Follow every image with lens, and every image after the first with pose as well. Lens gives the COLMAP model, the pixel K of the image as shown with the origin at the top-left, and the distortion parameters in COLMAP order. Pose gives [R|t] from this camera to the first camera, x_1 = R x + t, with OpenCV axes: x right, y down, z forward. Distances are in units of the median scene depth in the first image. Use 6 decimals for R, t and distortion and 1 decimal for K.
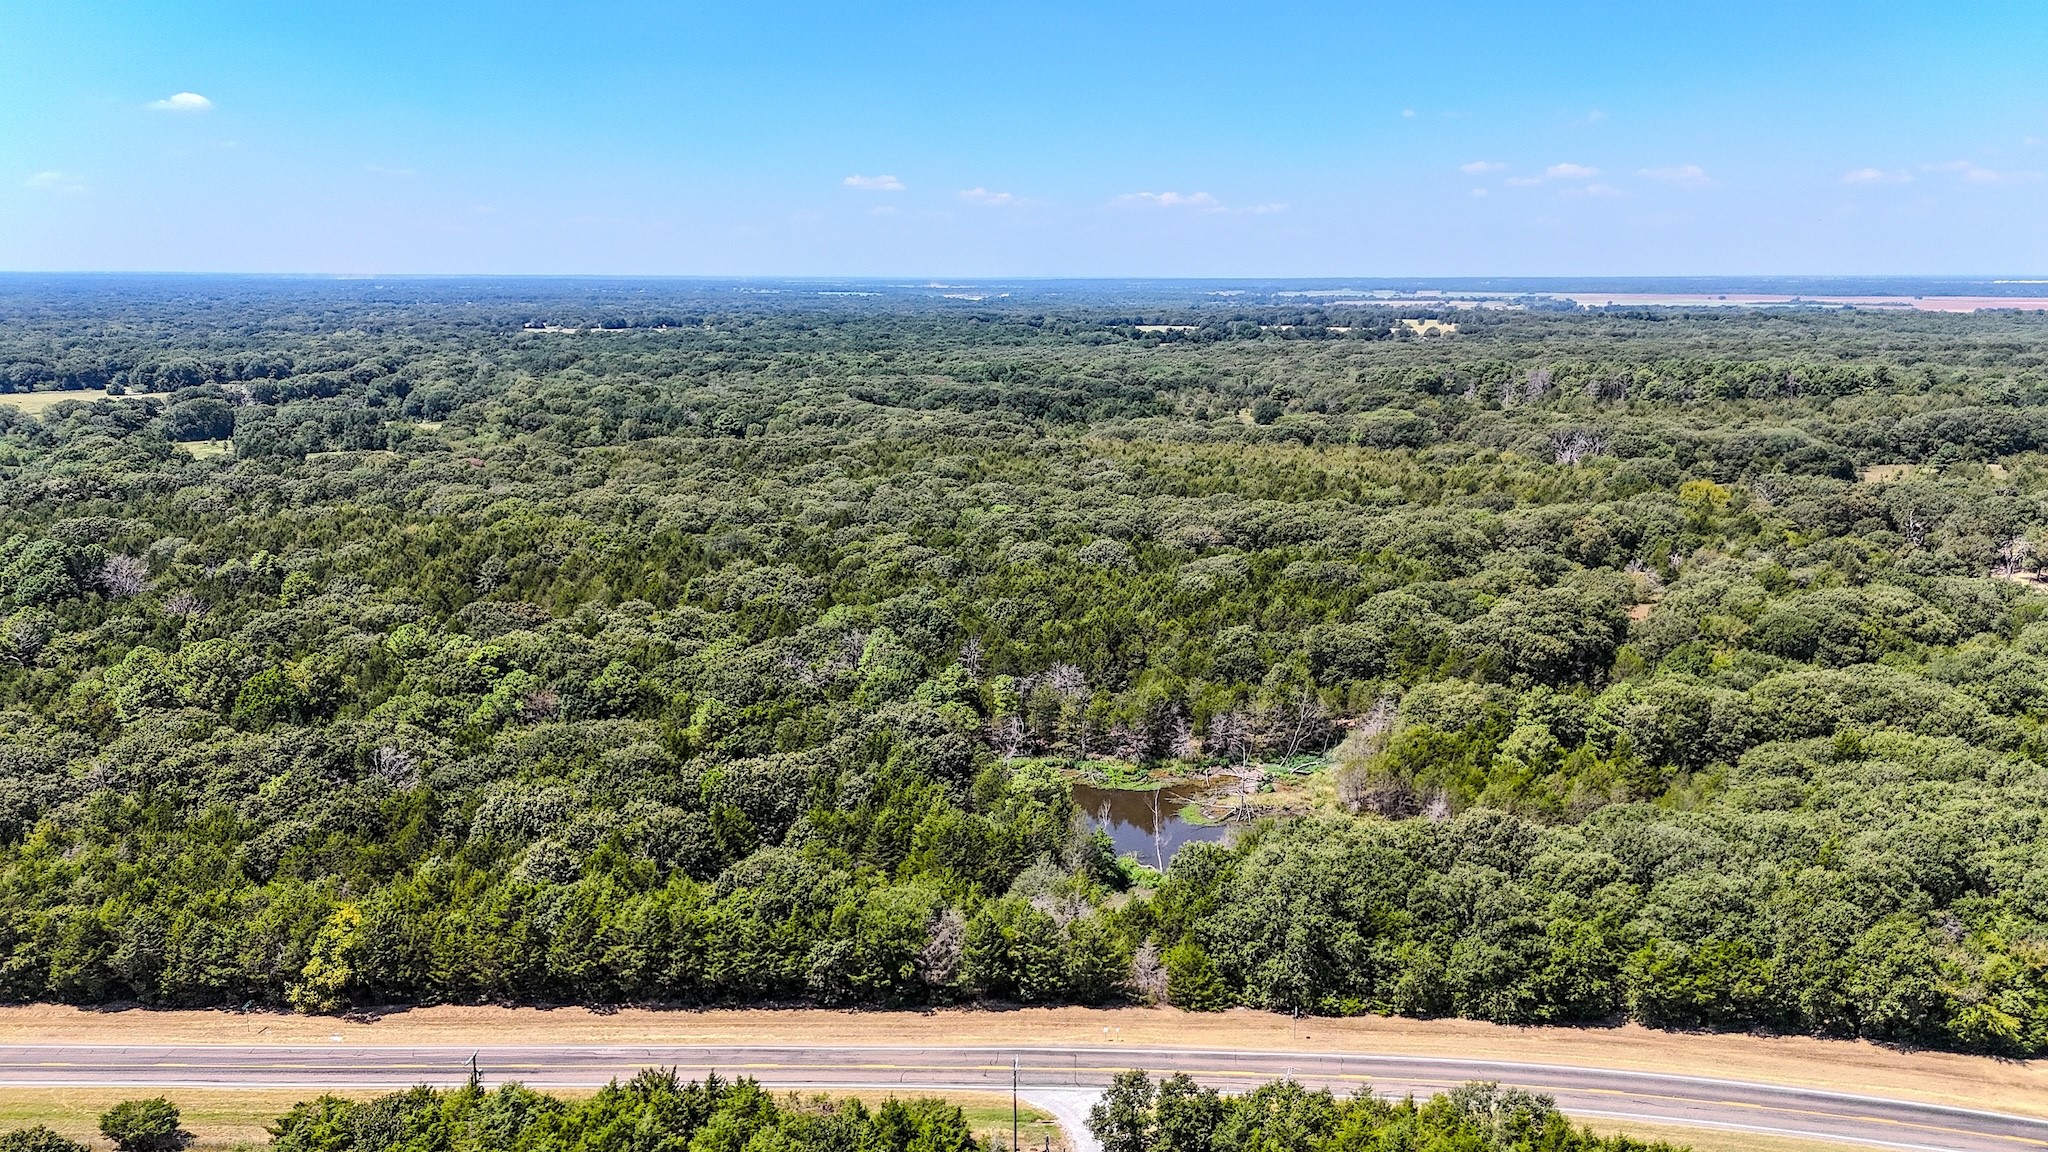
lens RADIAL K [[1523.1, 0, 1029.5], [0, 1523.1, 572.9], [0, 0, 1]] dist [0.067003, -0.071238]
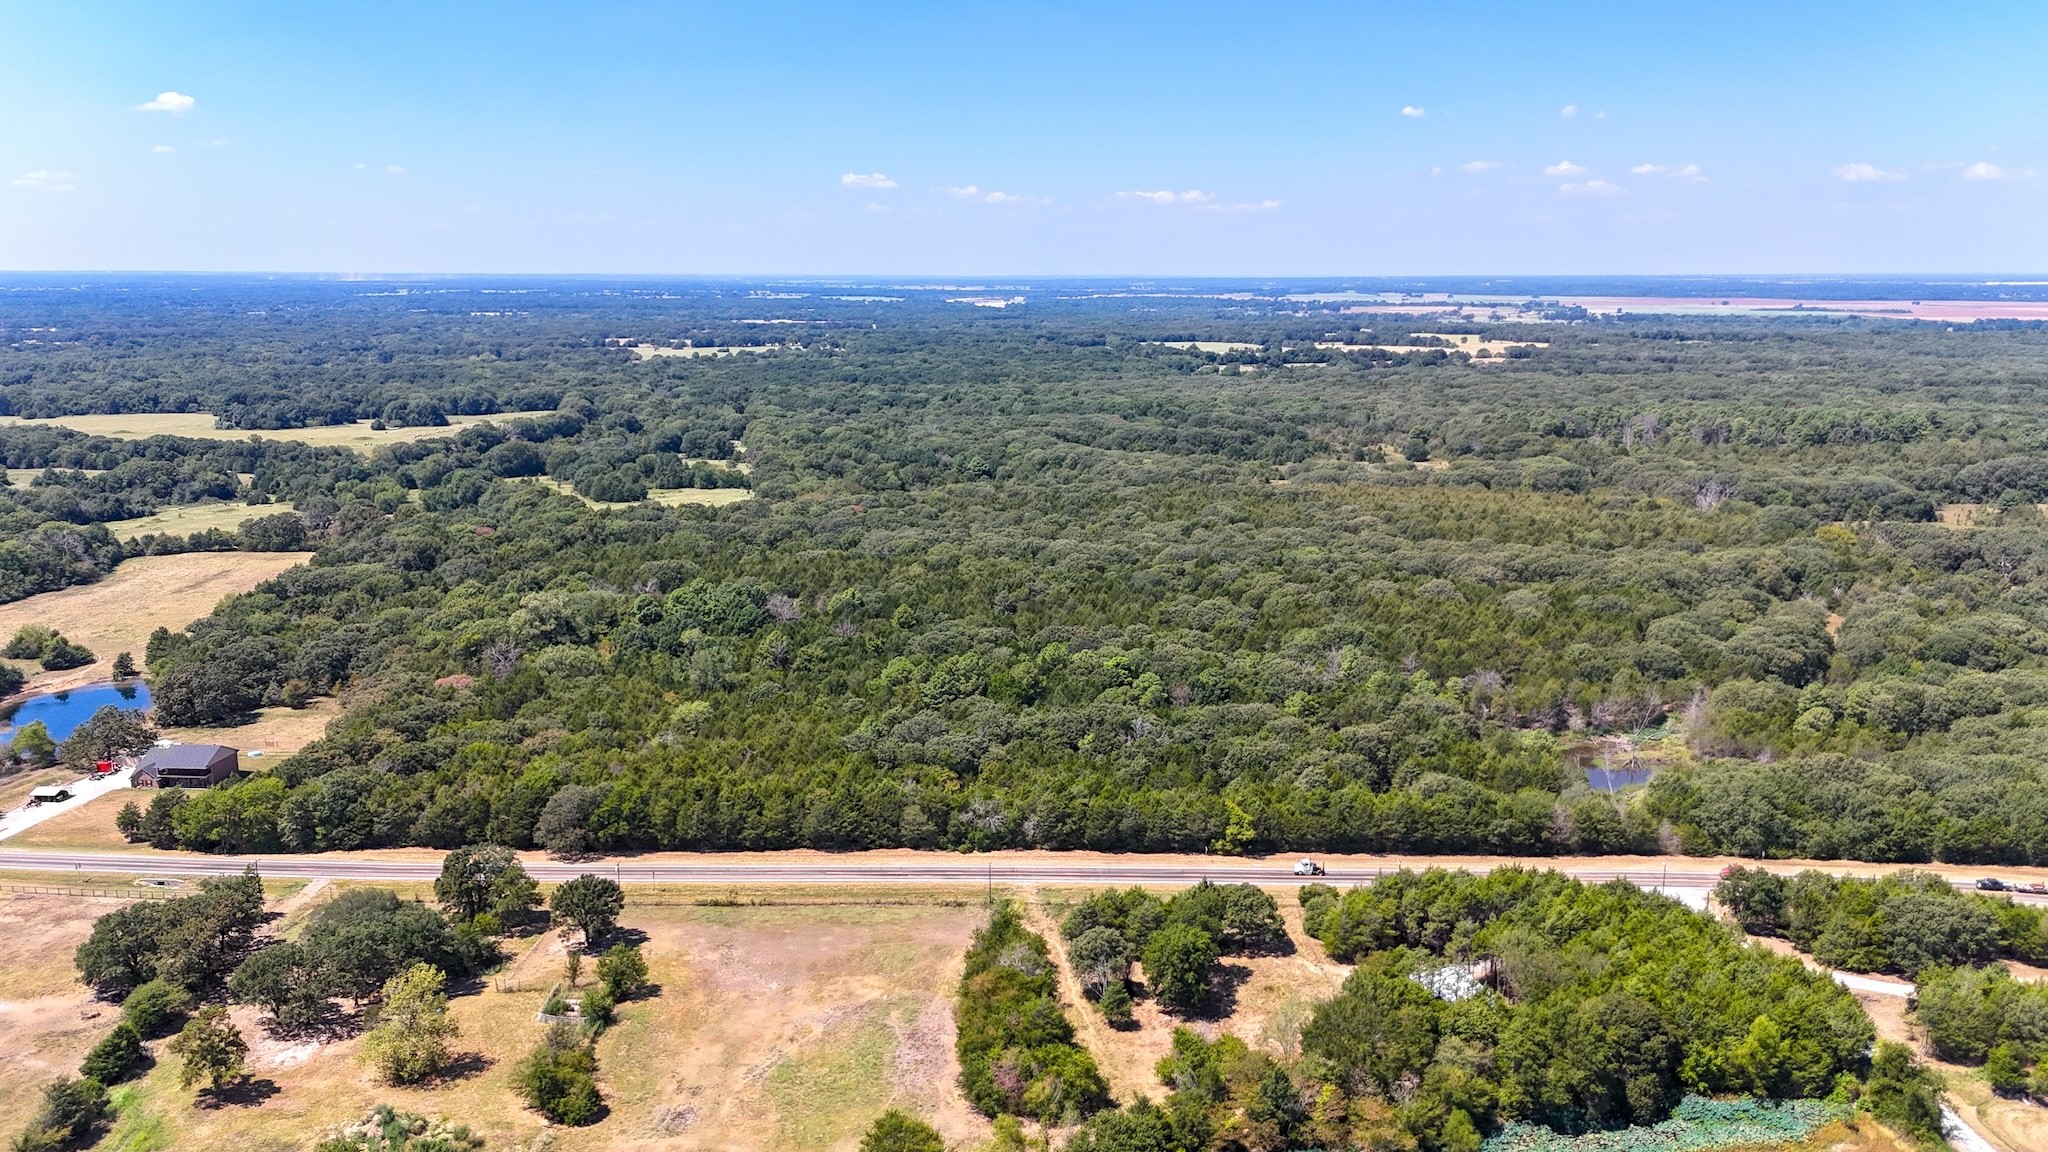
lens RADIAL K [[1523.1, 0, 1016.6], [0, 1523.1, 579.1], [0, 0, 1]] dist [0.067003, -0.071238]
pose [[0.999999, -0.001462, 0.000871, -0.410986], [0.001456, 0.999974, 0.007103, -0.039361], [-0.000881, -0.007102, 0.999974, -0.499361]]
